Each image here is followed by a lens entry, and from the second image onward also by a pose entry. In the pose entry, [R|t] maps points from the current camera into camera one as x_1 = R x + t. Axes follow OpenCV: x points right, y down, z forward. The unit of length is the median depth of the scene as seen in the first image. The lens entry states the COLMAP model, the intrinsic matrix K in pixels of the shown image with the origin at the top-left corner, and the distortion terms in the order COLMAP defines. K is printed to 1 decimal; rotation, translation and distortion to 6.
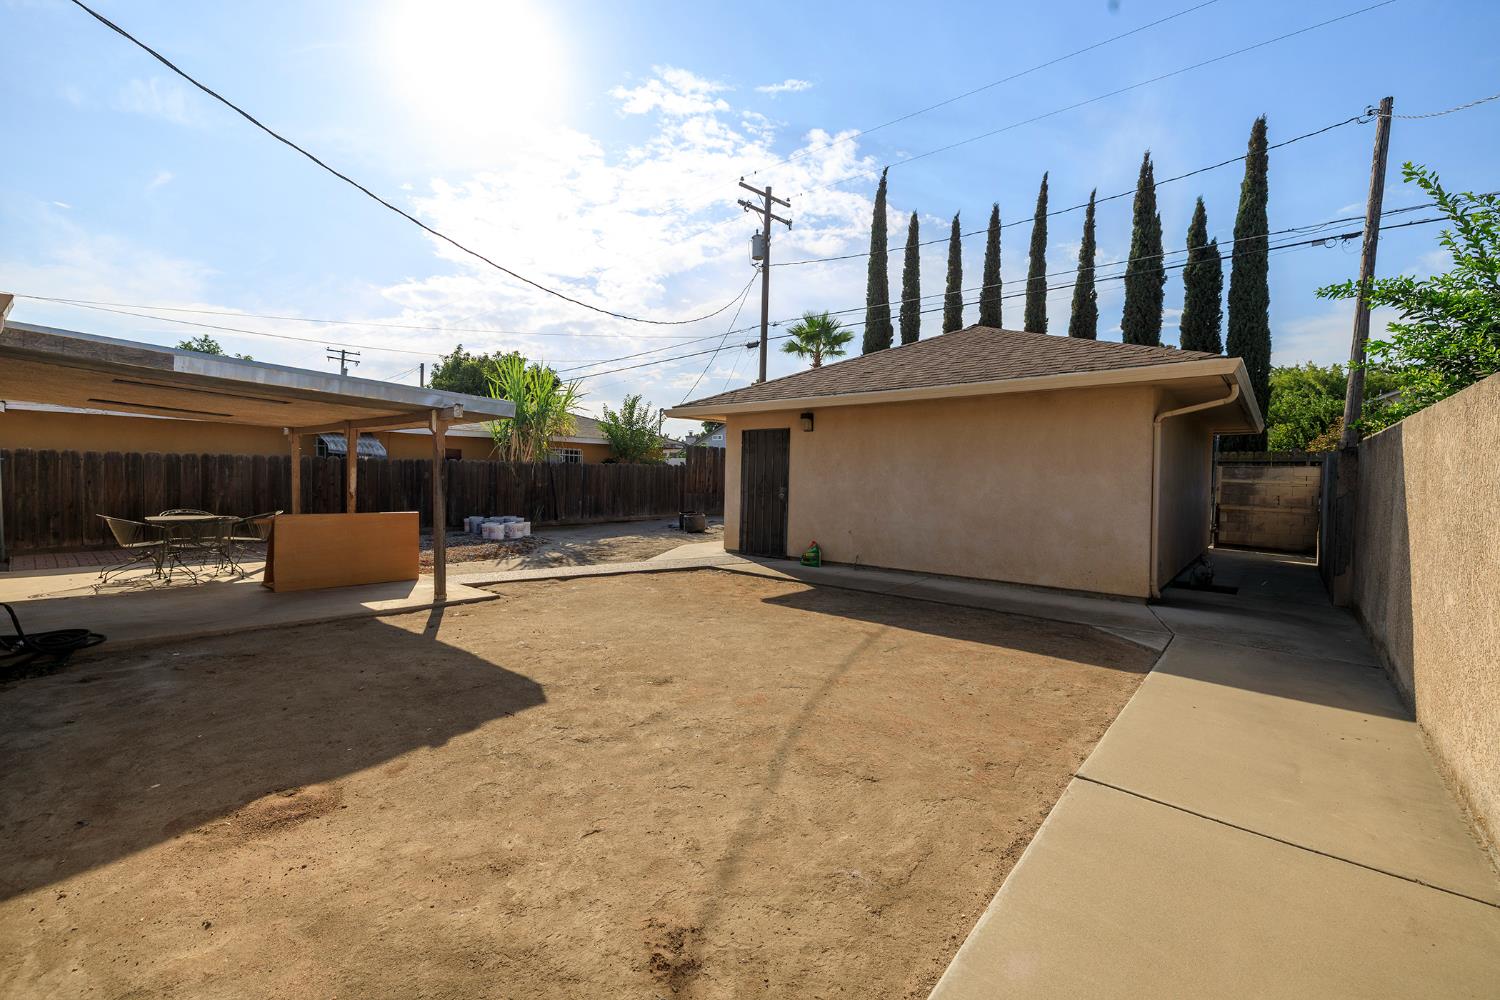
lens RADIAL K [[631.2, 0, 738.5], [0, 631.2, 497.7], [0, 0, 1]] dist [-0.000662, -0.000058]
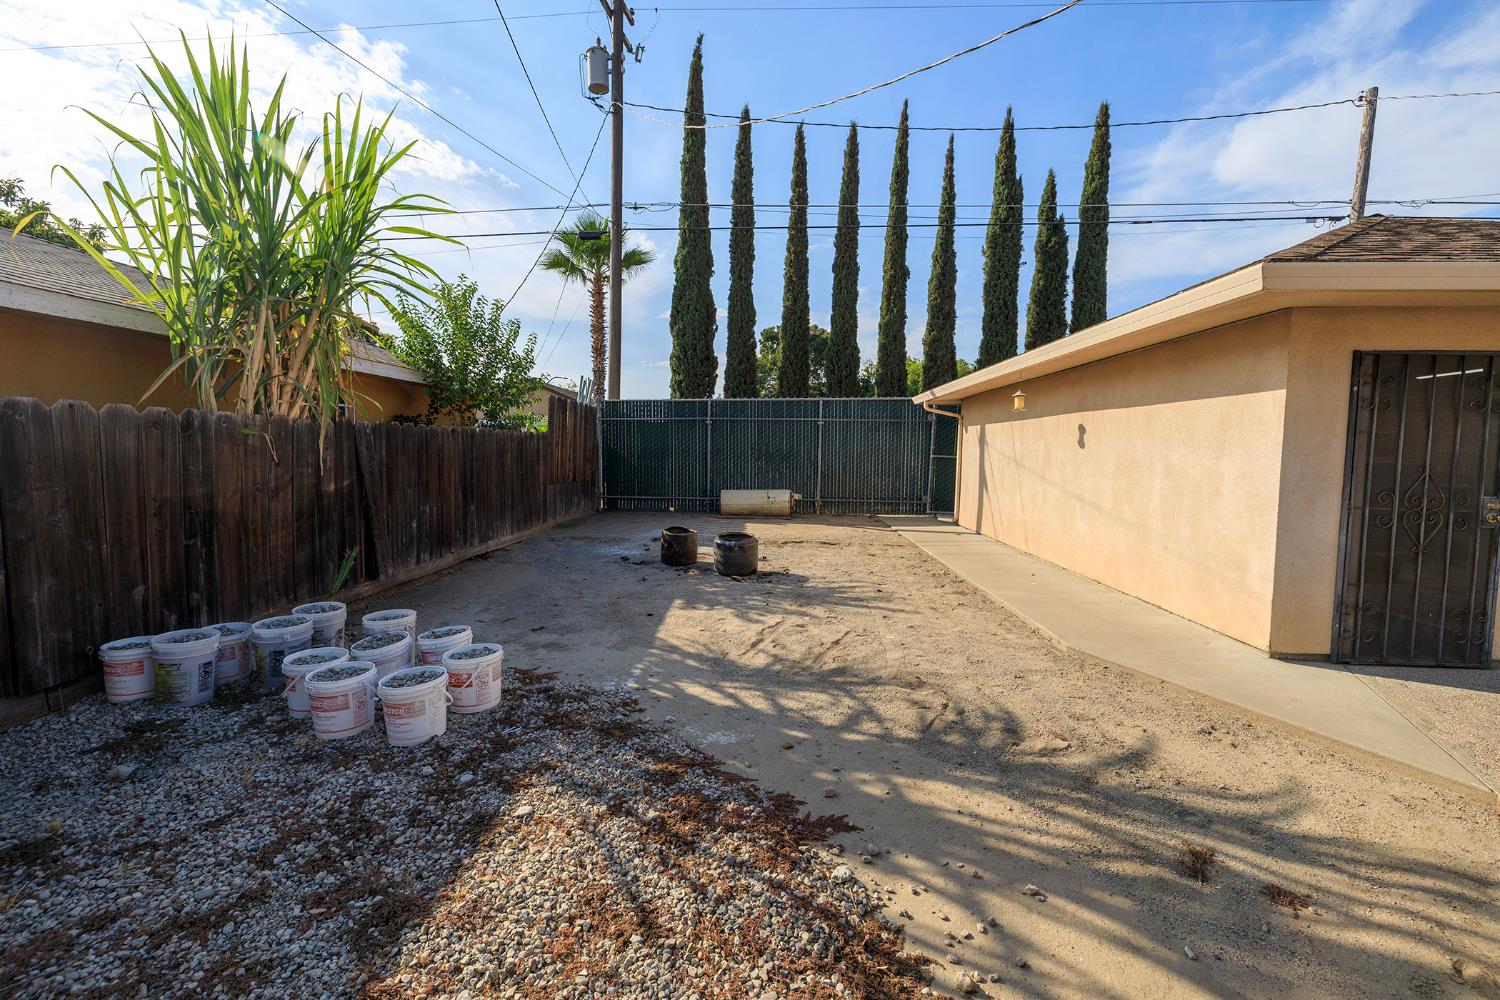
lens RADIAL K [[631.2, 0, 737.7], [0, 631.2, 498.4], [0, 0, 1]] dist [-0.000662, -0.000058]
pose [[0.791467, -0.049477, 0.609206, -0.255043], [0.019132, 0.998235, 0.056217, -0.021368], [-0.610912, -0.032839, 0.791017, 0.436825]]
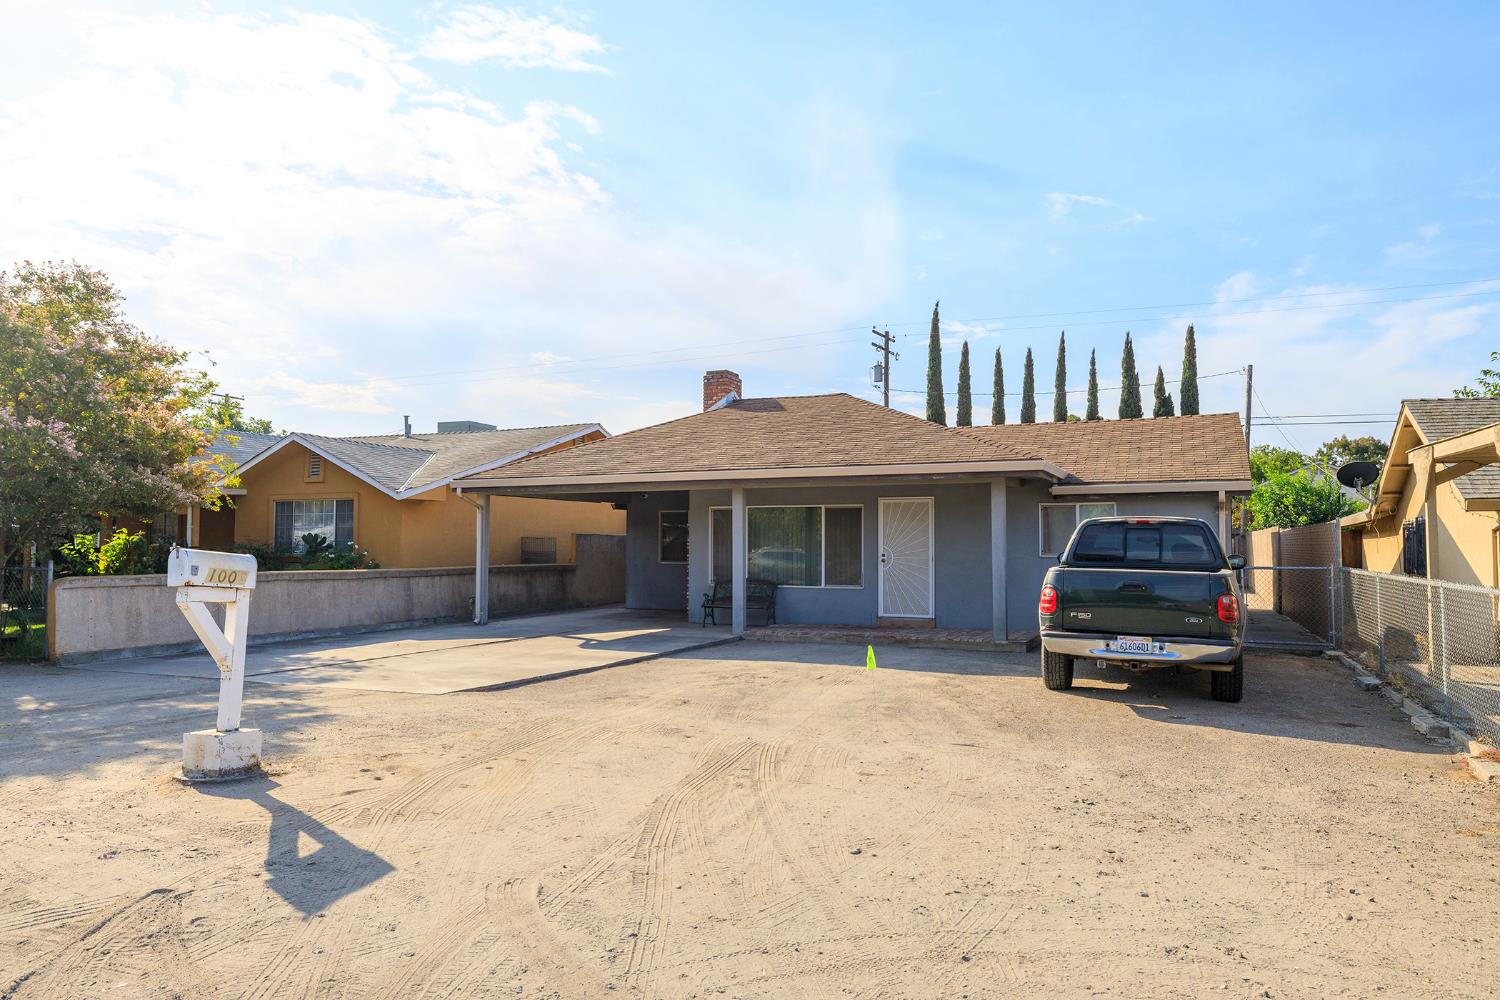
lens RADIAL K [[1008.6, 0, 753.7], [0, 1008.6, 501.5], [0, 0, 1]] dist [0.023335, -0.000395]
pose [[0.951707, 0.003720, 0.306985, -0.883978], [0.021093, 0.996772, -0.077470, 0.031553], [-0.306283, 0.080204, 0.948556, -0.929340]]
